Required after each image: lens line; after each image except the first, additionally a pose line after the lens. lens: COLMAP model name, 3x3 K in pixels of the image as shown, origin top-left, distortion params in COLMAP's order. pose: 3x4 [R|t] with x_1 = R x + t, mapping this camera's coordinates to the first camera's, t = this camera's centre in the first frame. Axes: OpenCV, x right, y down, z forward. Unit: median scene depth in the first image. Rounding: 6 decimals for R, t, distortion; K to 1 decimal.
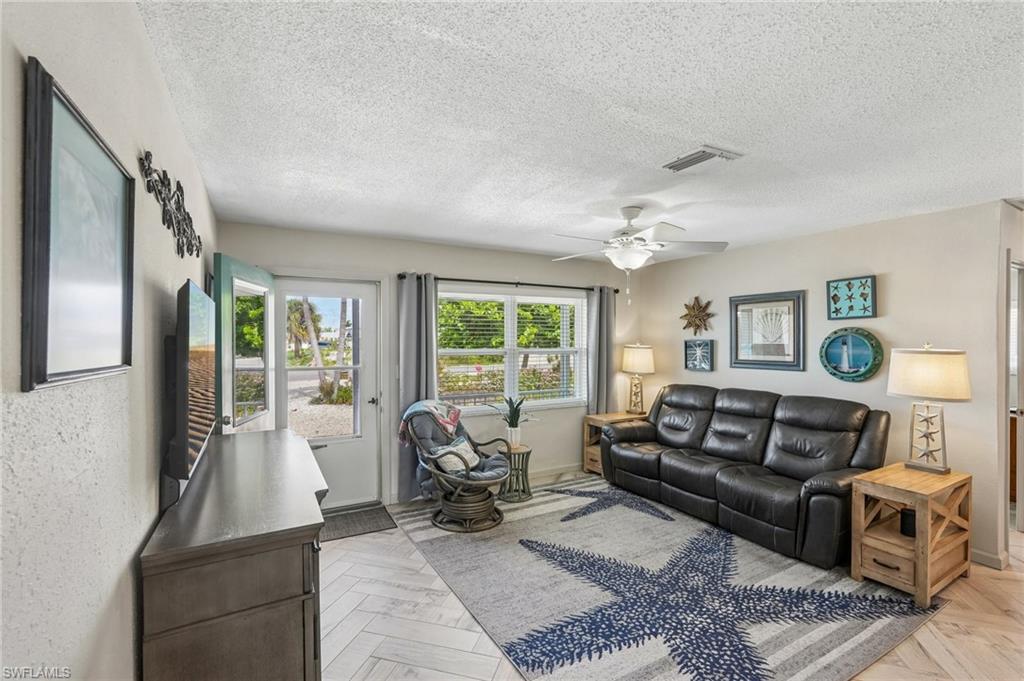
lens RADIAL K [[448.2, 0, 514.7], [0, 448.2, 341.9], [0, 0, 1]] dist [-0.011929, 0.005899]
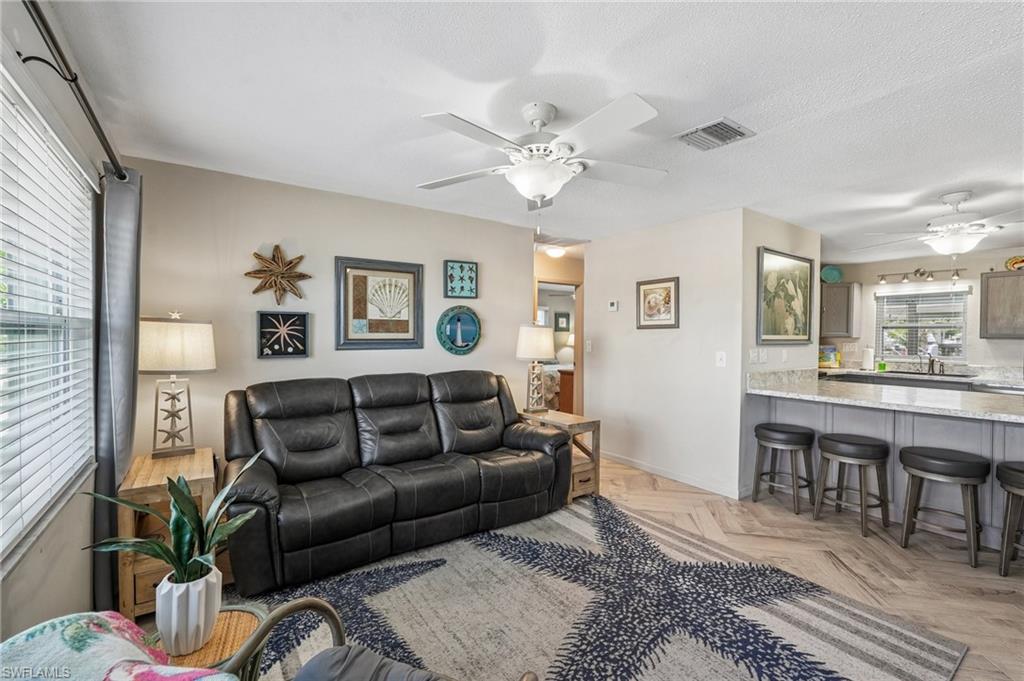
lens RADIAL K [[448.2, 0, 512.2], [0, 448.2, 342.2], [0, 0, 1]] dist [-0.011929, 0.005899]
pose [[-0.089016, -0.018851, 0.995852, -0.350768], [-0.003603, 0.999820, 0.018604, 0.034931], [-0.996024, -0.001932, -0.089068, 0.925558]]
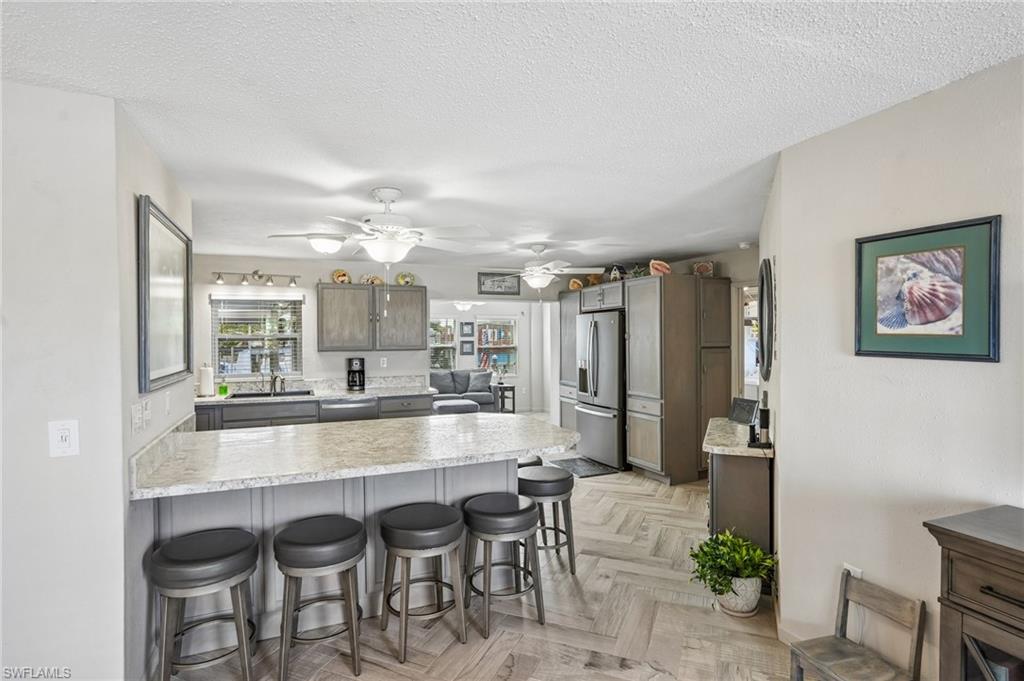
lens RADIAL K [[520.2, 0, 513.0], [0, 520.2, 340.2], [0, 0, 1]] dist [-0.006891, 0.003812]
pose [[-0.991259, 0.003456, 0.131889, 0.116582], [0.005467, 0.999874, 0.014884, -0.008833], [-0.131821, 0.015475, -0.991153, 0.802344]]
